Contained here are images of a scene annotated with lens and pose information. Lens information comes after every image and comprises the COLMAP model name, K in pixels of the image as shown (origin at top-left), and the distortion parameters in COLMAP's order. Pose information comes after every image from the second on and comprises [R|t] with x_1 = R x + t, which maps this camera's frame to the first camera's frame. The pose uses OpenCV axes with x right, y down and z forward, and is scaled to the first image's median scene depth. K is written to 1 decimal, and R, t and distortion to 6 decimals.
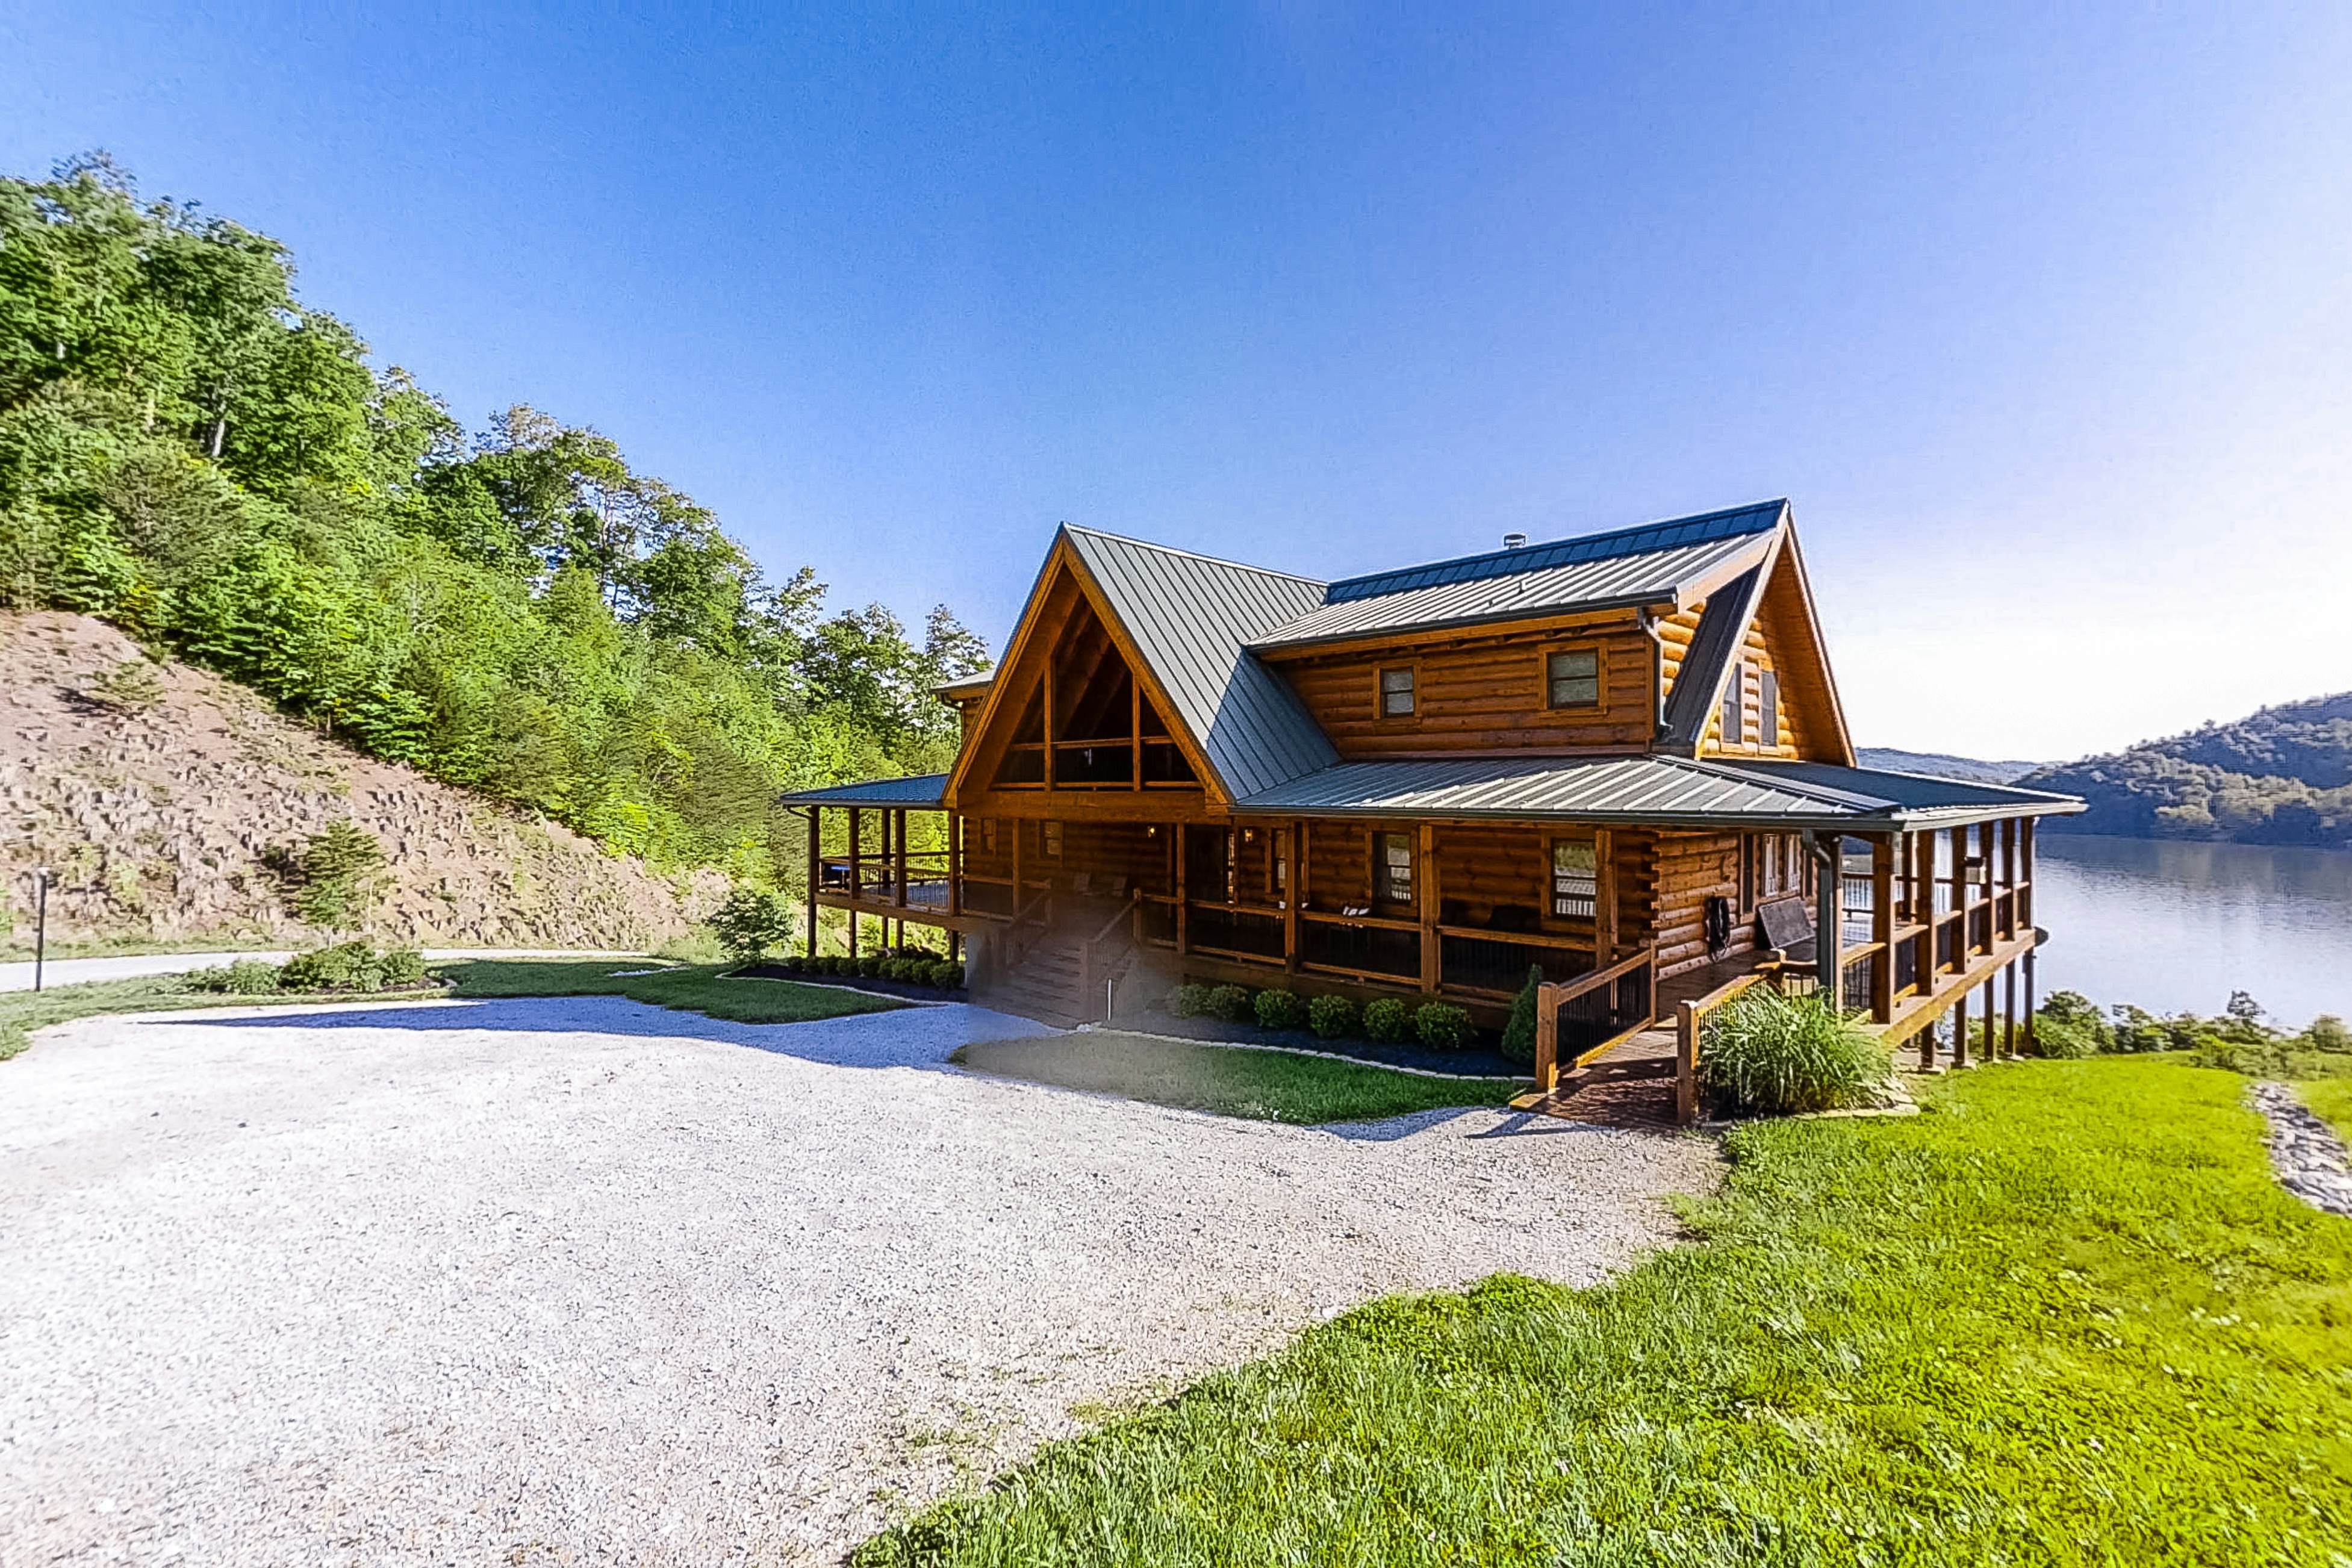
lens RADIAL K [[1023.3, 0, 1174.7], [0, 1023.3, 786.6], [0, 0, 1]] dist [-0.003570, 0.001035]
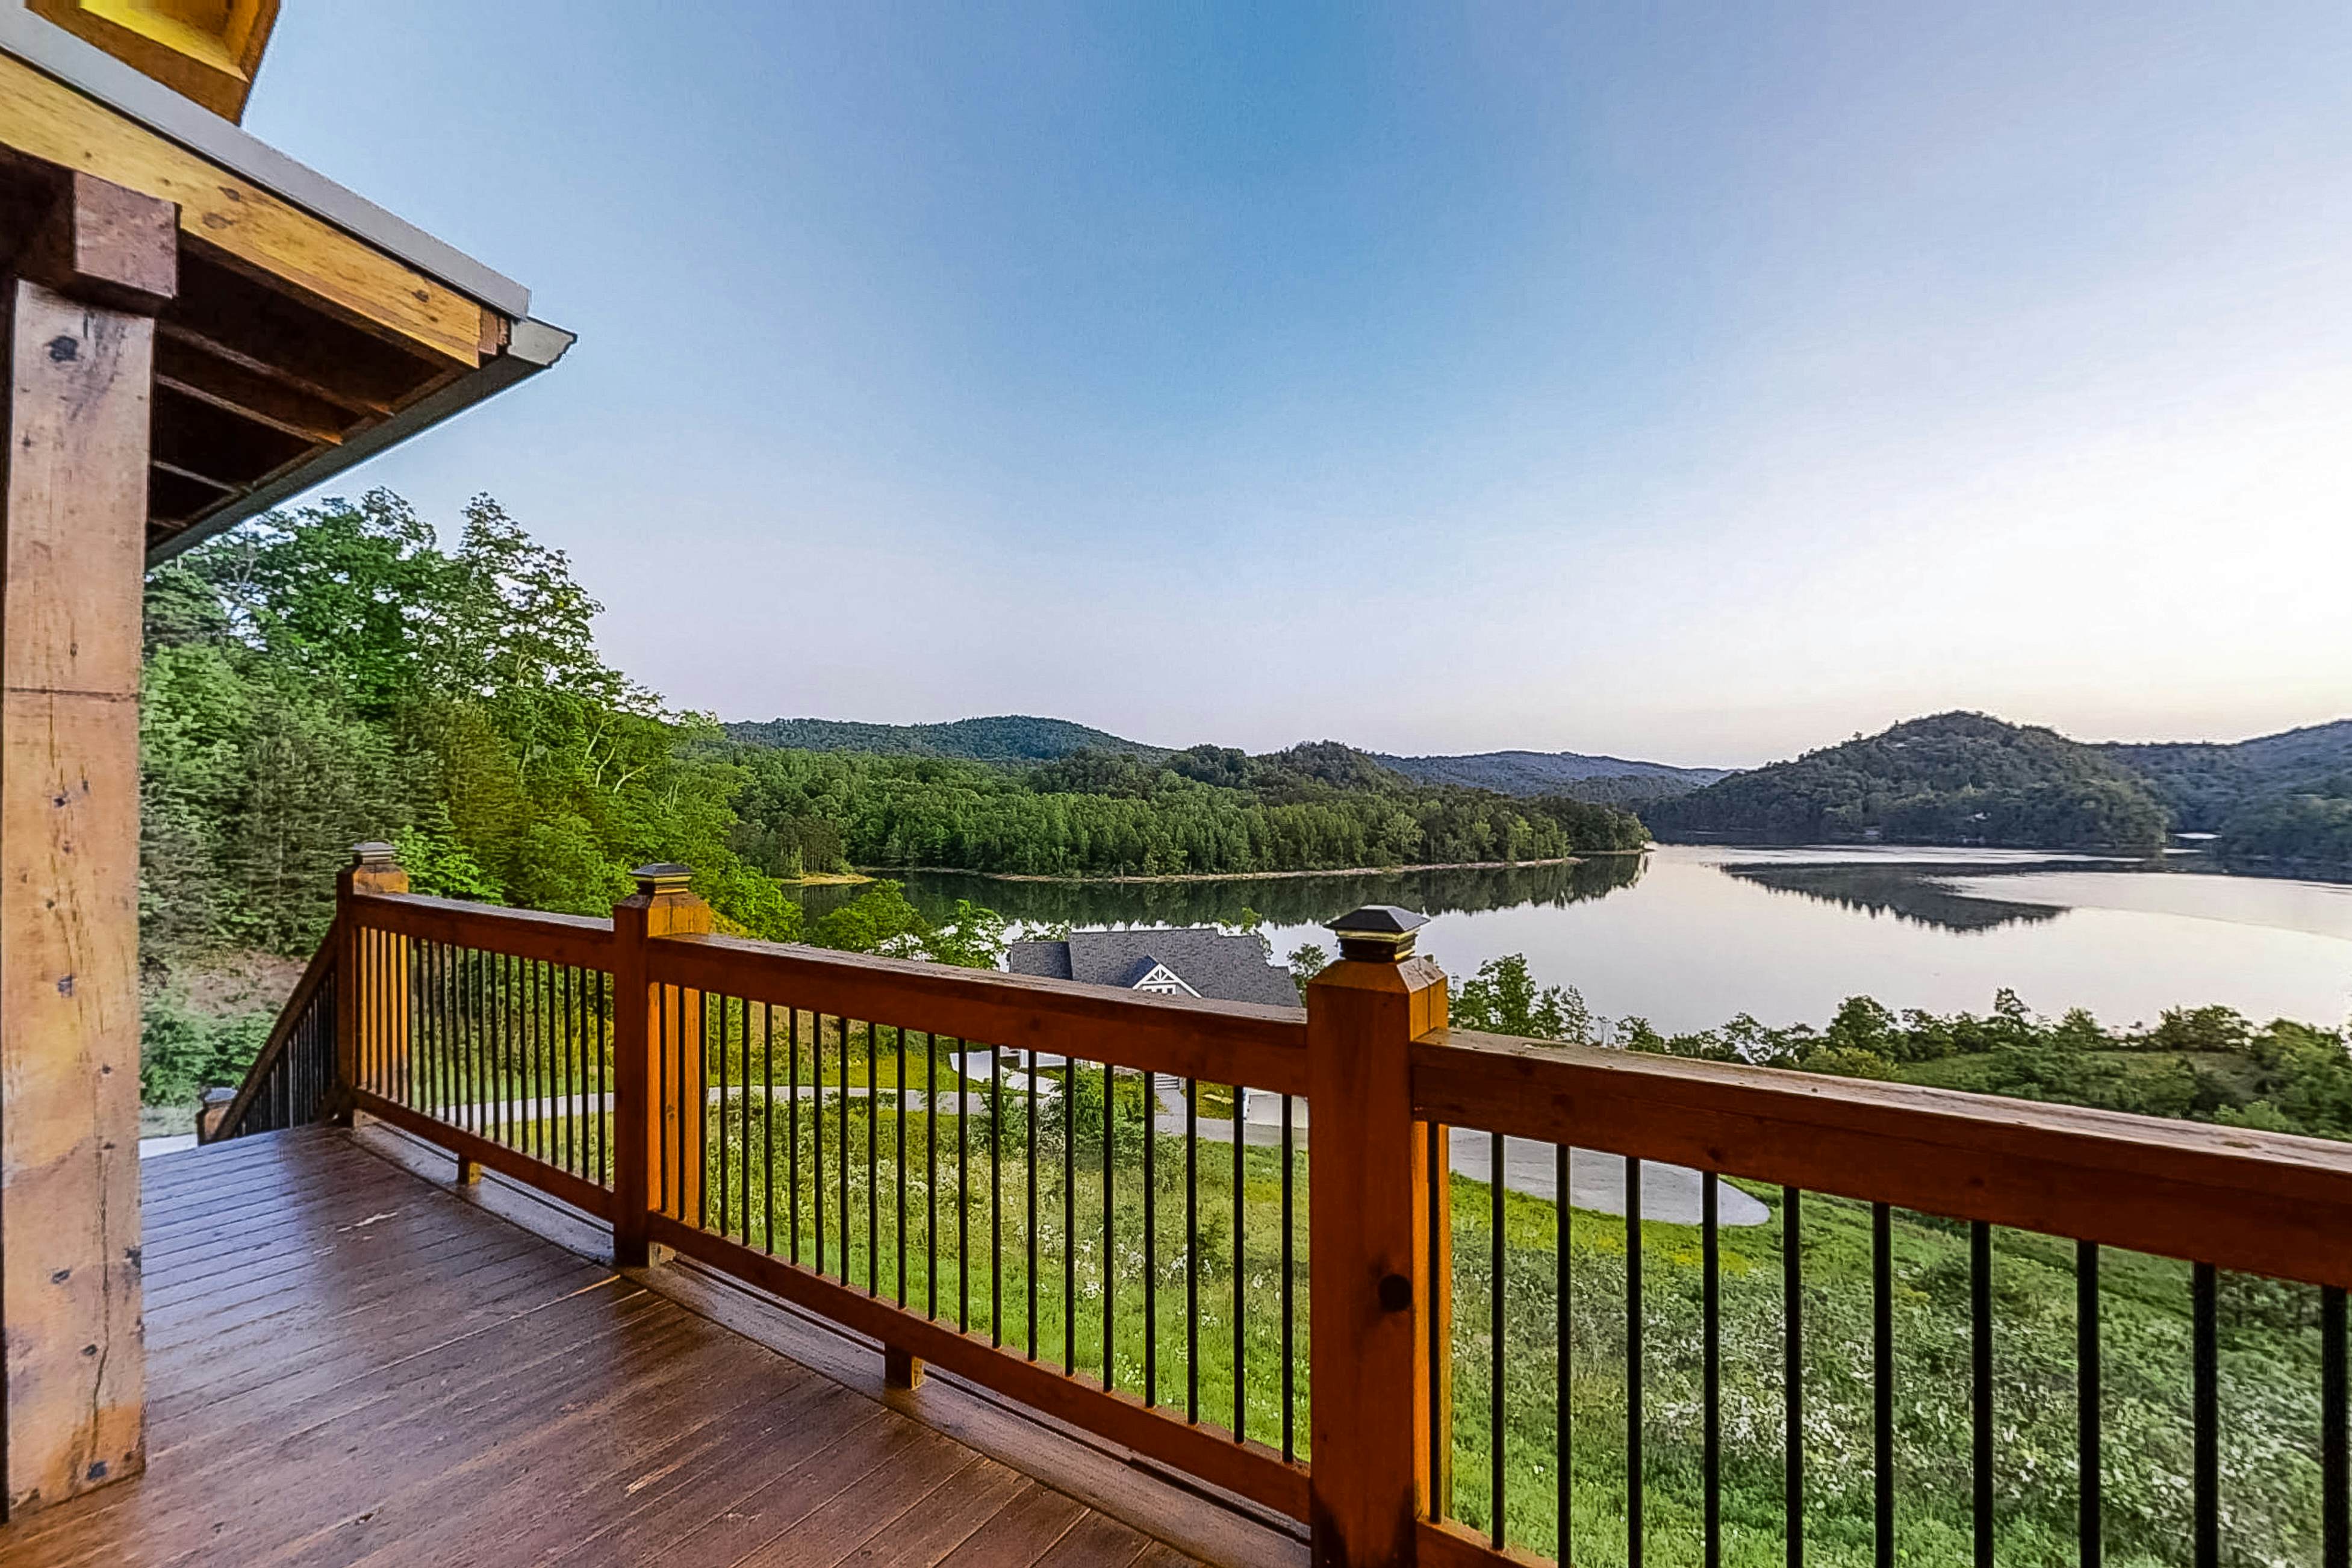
lens RADIAL K [[1023.3, 0, 1175.7], [0, 1023.3, 790.9], [0, 0, 1]] dist [-0.003570, 0.001035]
pose [[0.978754, -0.000395, 0.205037, 0.248297], [0.000138, 0.999999, 0.001269, 0.021543], [-0.205037, -0.001214, 0.978753, 1.238419]]
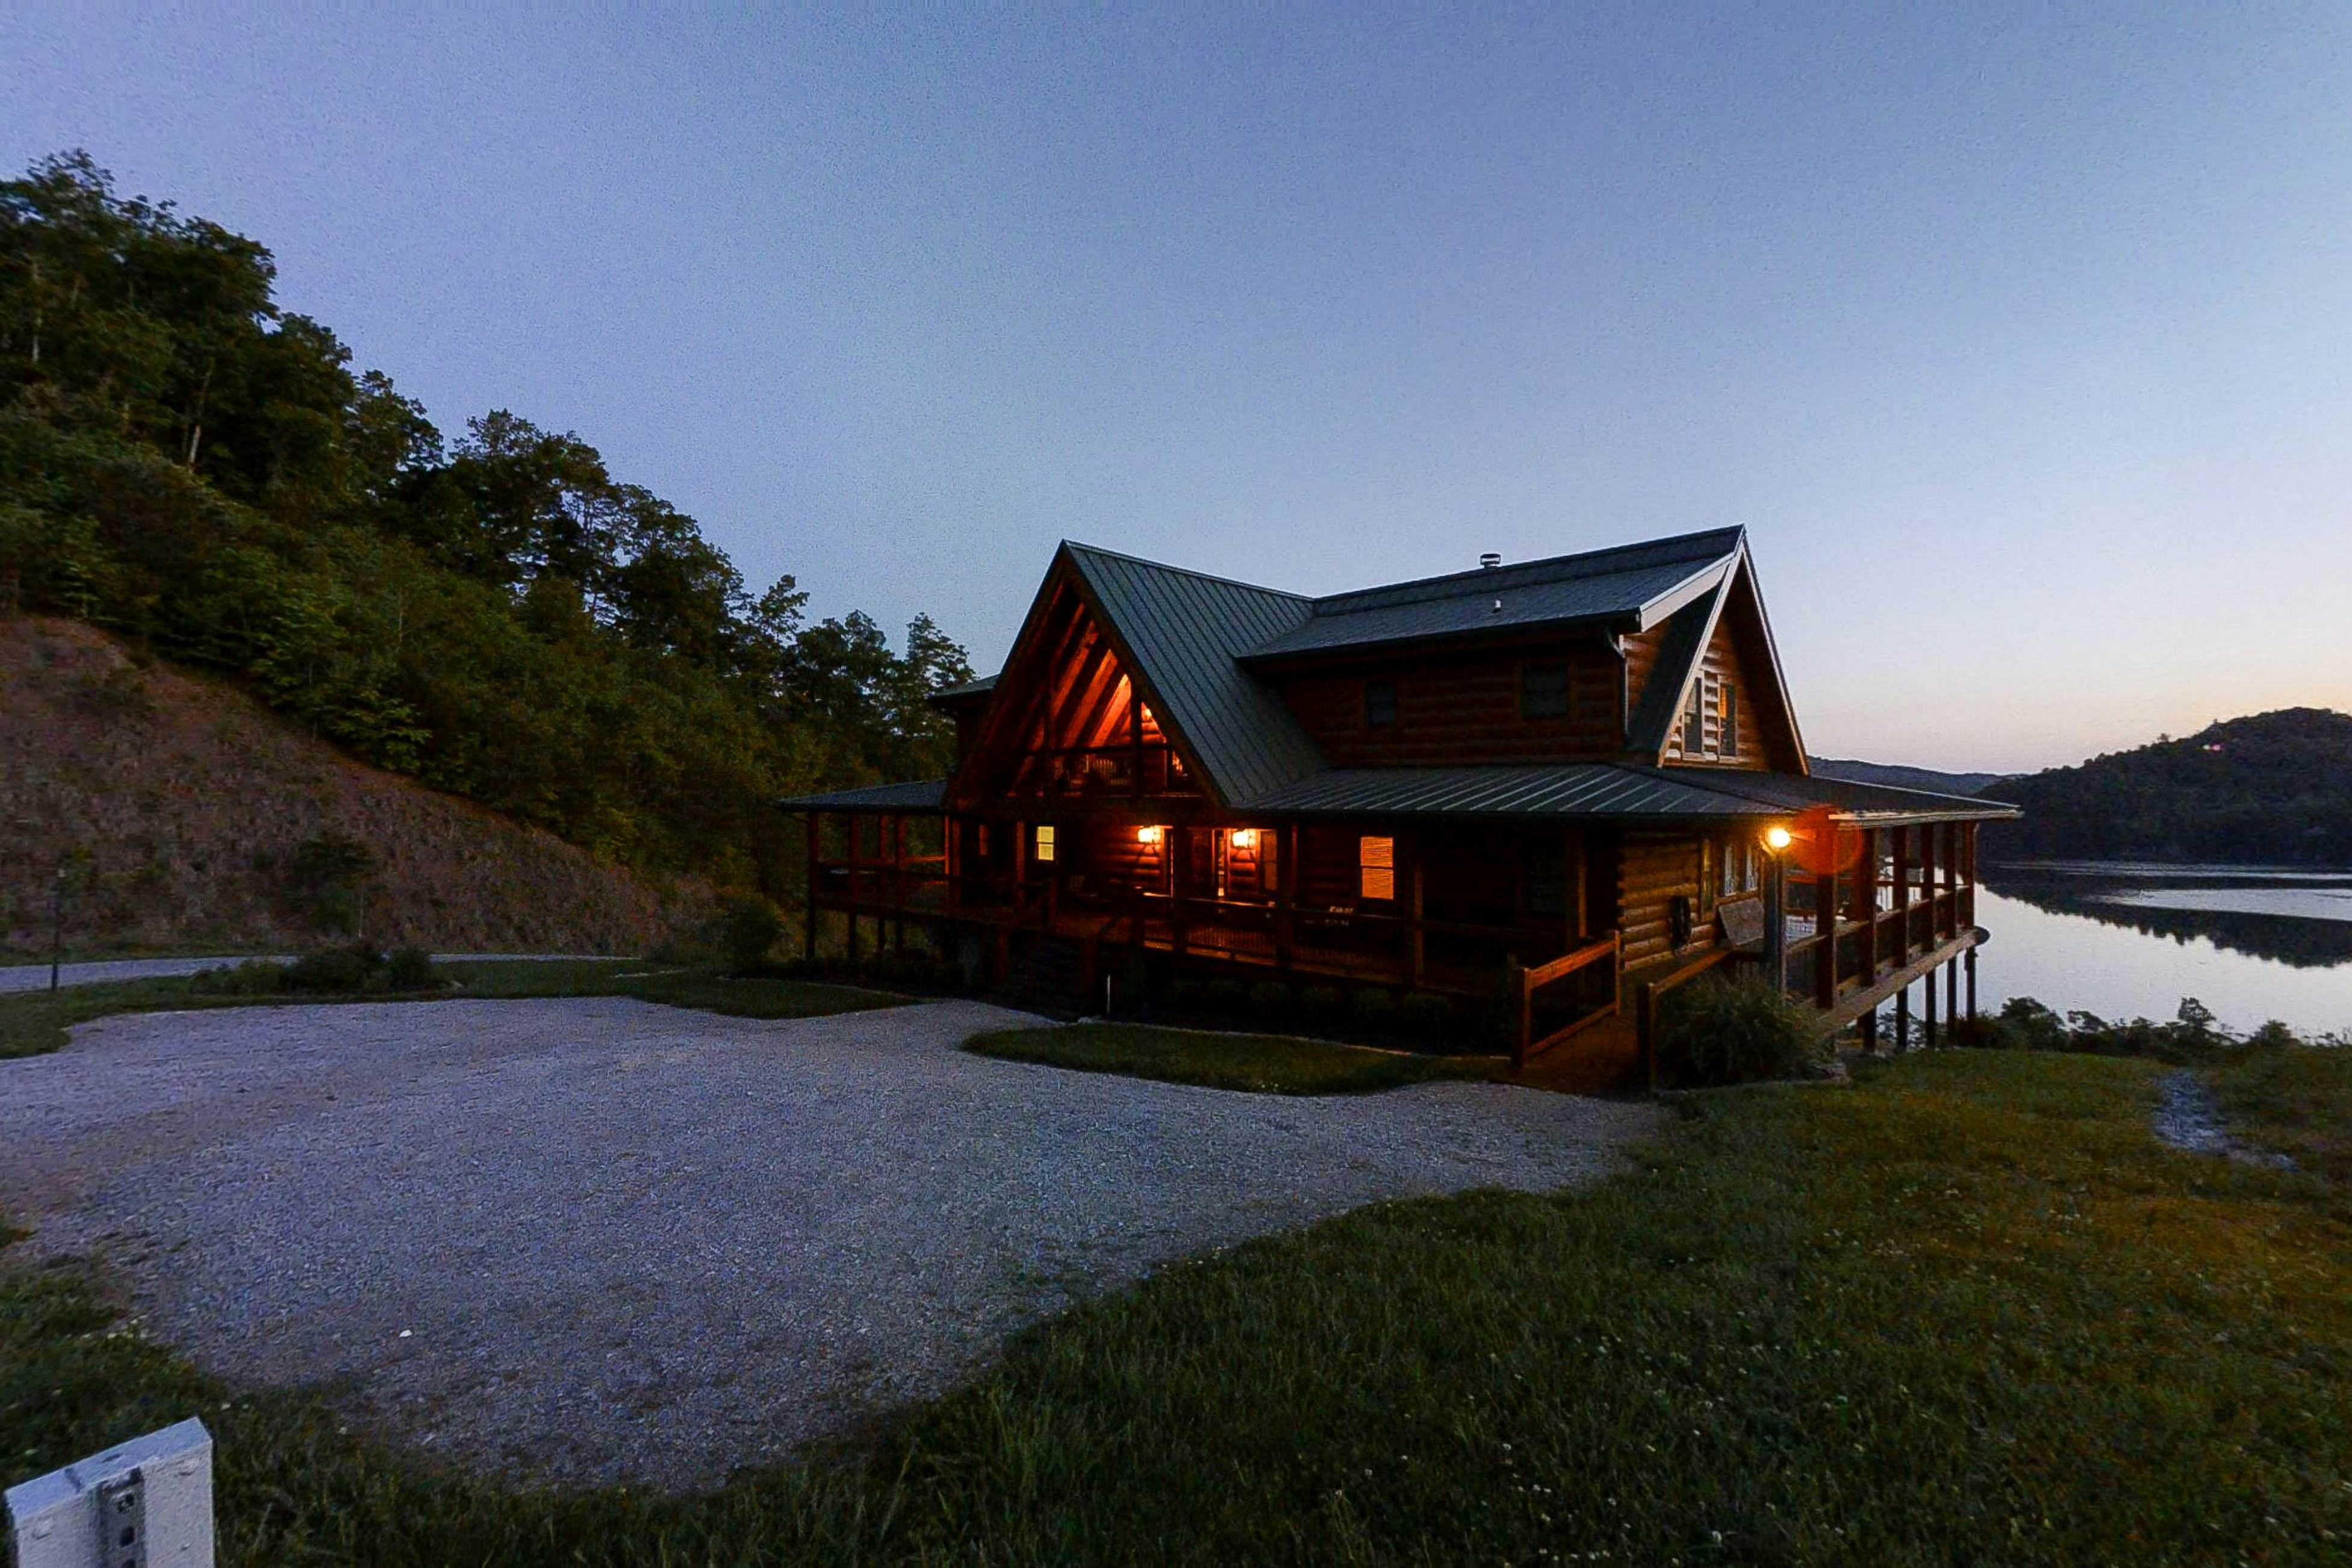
lens RADIAL K [[1023.3, 0, 1176.4], [0, 1023.3, 794.7], [0, 0, 1]] dist [-0.003570, 0.001035]
pose [[0.999727, 0.002380, 0.023230, -0.008987], [-0.002334, 0.999995, -0.002000, 0.002378], [-0.023234, 0.001945, 0.999728, -0.025119]]
